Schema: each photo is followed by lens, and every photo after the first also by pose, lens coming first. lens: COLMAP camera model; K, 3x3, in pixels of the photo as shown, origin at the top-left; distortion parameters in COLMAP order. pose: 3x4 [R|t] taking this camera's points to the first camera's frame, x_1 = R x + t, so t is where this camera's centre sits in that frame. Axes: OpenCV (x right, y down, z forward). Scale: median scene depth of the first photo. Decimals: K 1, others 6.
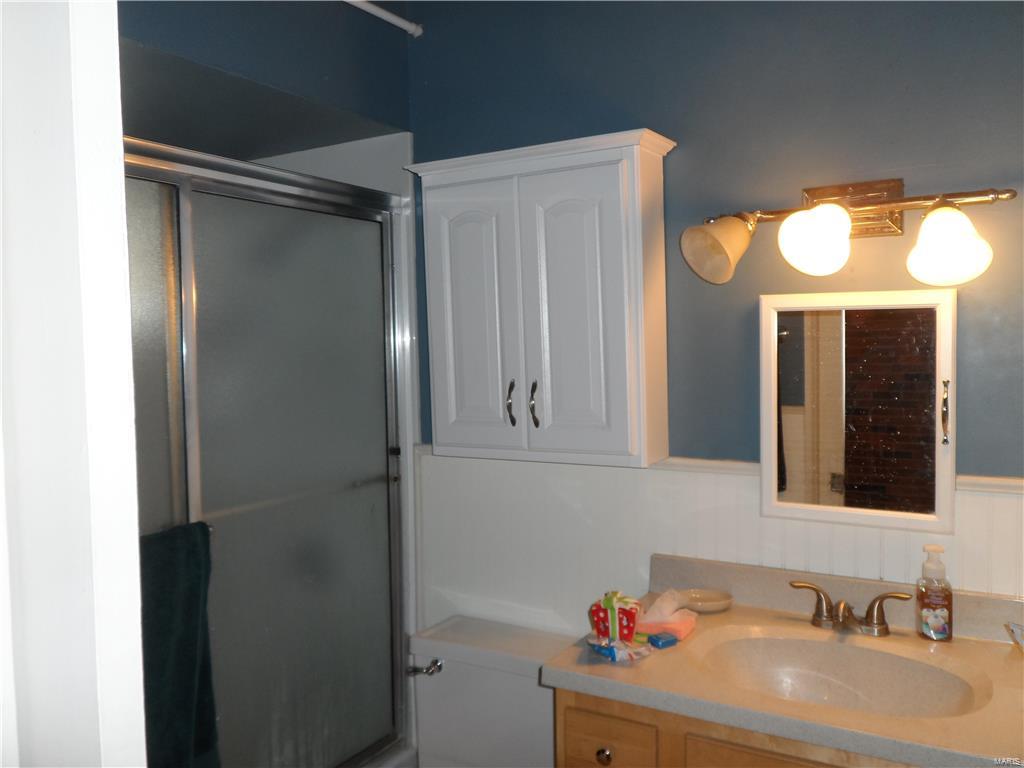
lens RADIAL K [[841.8, 0, 526.4], [0, 841.8, 381.9], [0, 0, 1]] dist [-0.000455, -0.040290]
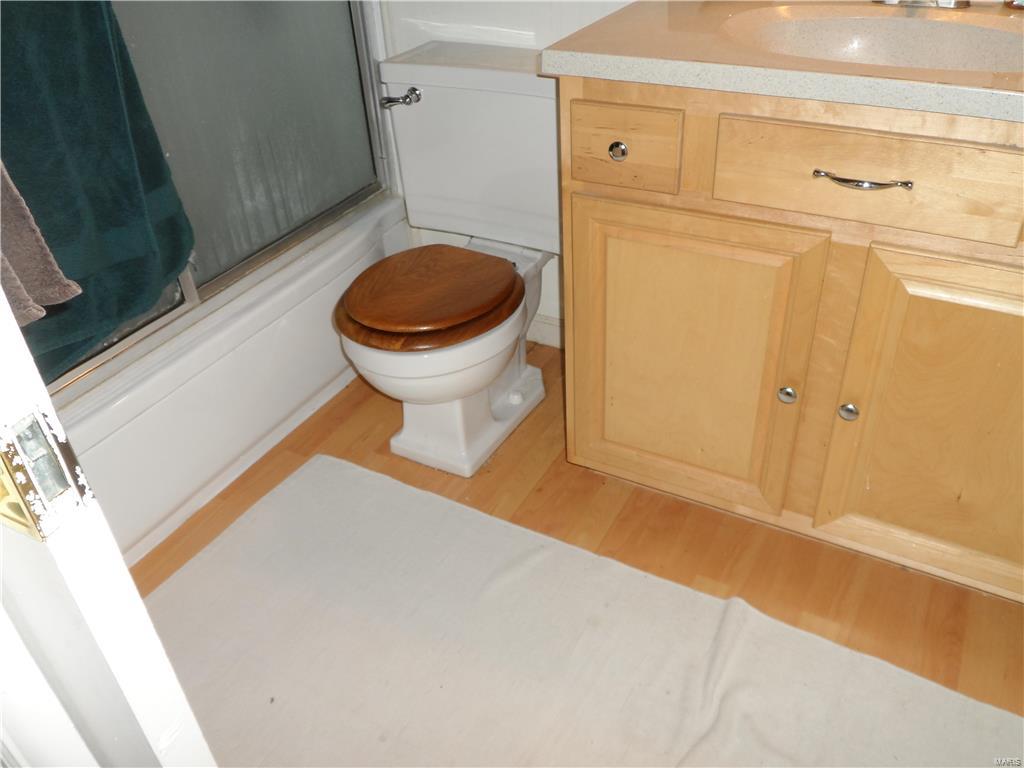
lens RADIAL K [[831.6, 0, 527.6], [0, 831.6, 378.4], [0, 0, 1]] dist [0.009066, -0.043063]
pose [[0.998830, -0.047672, 0.008083, -0.013659], [0.036035, 0.845367, 0.532969, 0.153662], [-0.032241, -0.532054, 0.846096, 0.139331]]
